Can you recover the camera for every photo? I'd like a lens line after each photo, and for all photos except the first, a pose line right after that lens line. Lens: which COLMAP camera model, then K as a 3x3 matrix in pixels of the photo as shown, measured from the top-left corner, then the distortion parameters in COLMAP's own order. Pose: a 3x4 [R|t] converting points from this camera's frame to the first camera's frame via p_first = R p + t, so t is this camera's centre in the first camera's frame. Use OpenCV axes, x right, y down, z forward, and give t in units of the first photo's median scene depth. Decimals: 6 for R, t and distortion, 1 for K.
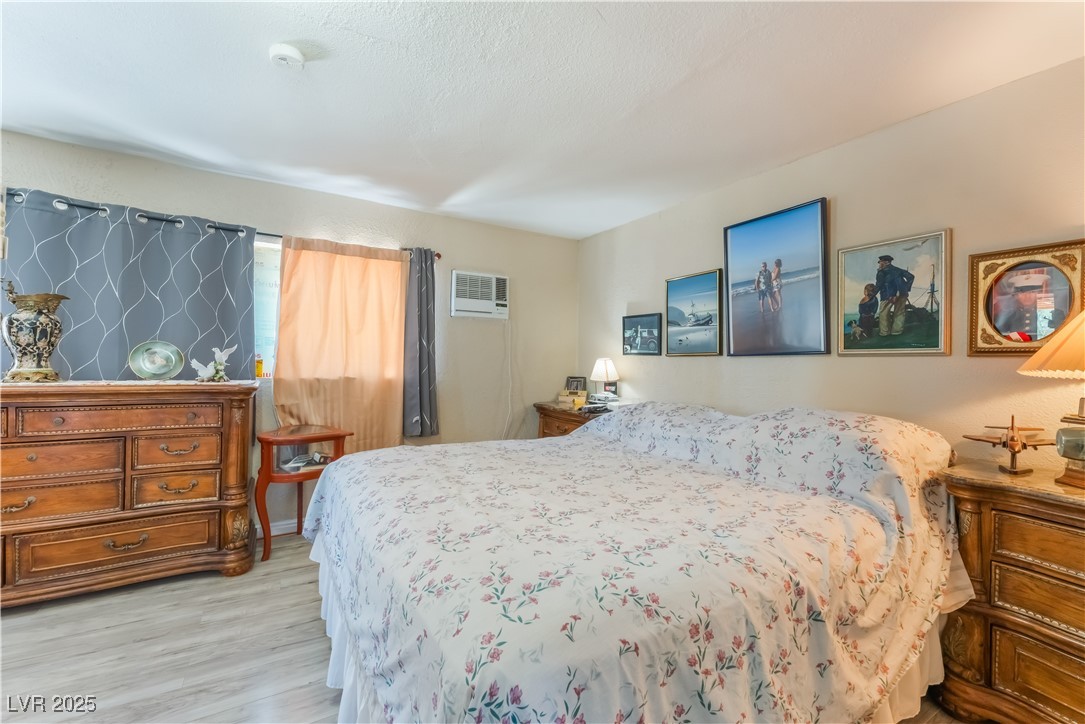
lens RADIAL K [[450.5, 0, 542.9], [0, 450.5, 365.2], [0, 0, 1]] dist [-0.004233, -0.000365]
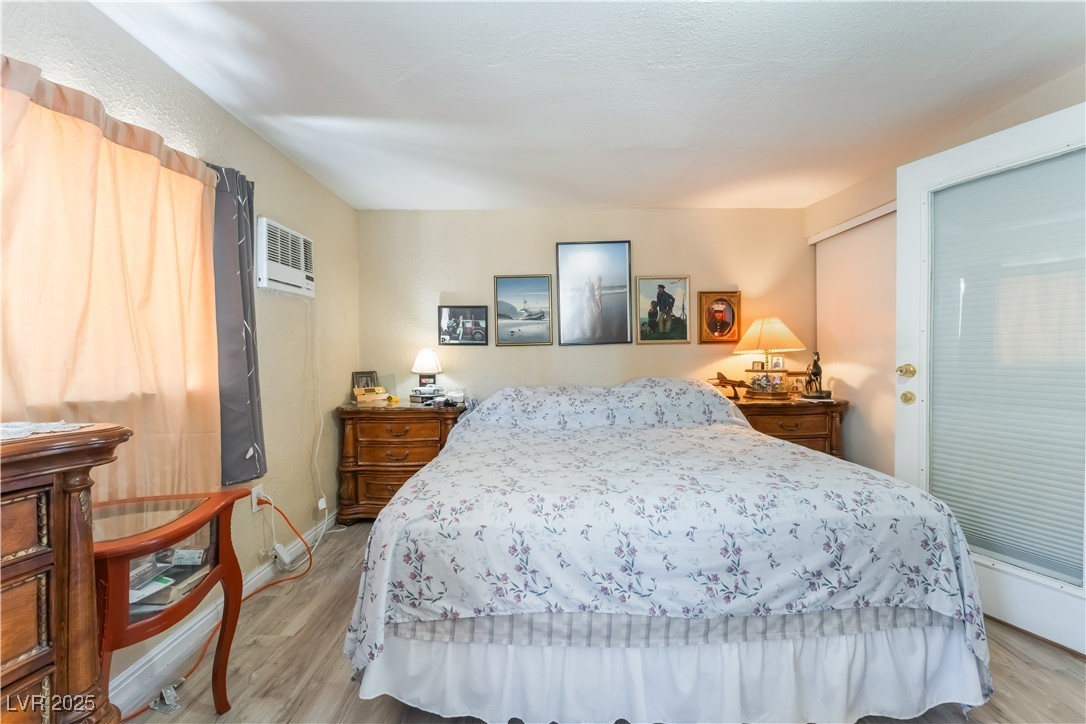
lens RADIAL K [[451.0, 0, 543.4], [0, 451.0, 365.2], [0, 0, 1]] dist [-0.004233, -0.000365]
pose [[0.498950, -0.045998, 0.865410, -0.653786], [0.026704, 0.998932, 0.037699, -0.012412], [-0.866220, 0.004300, 0.499645, 0.375308]]
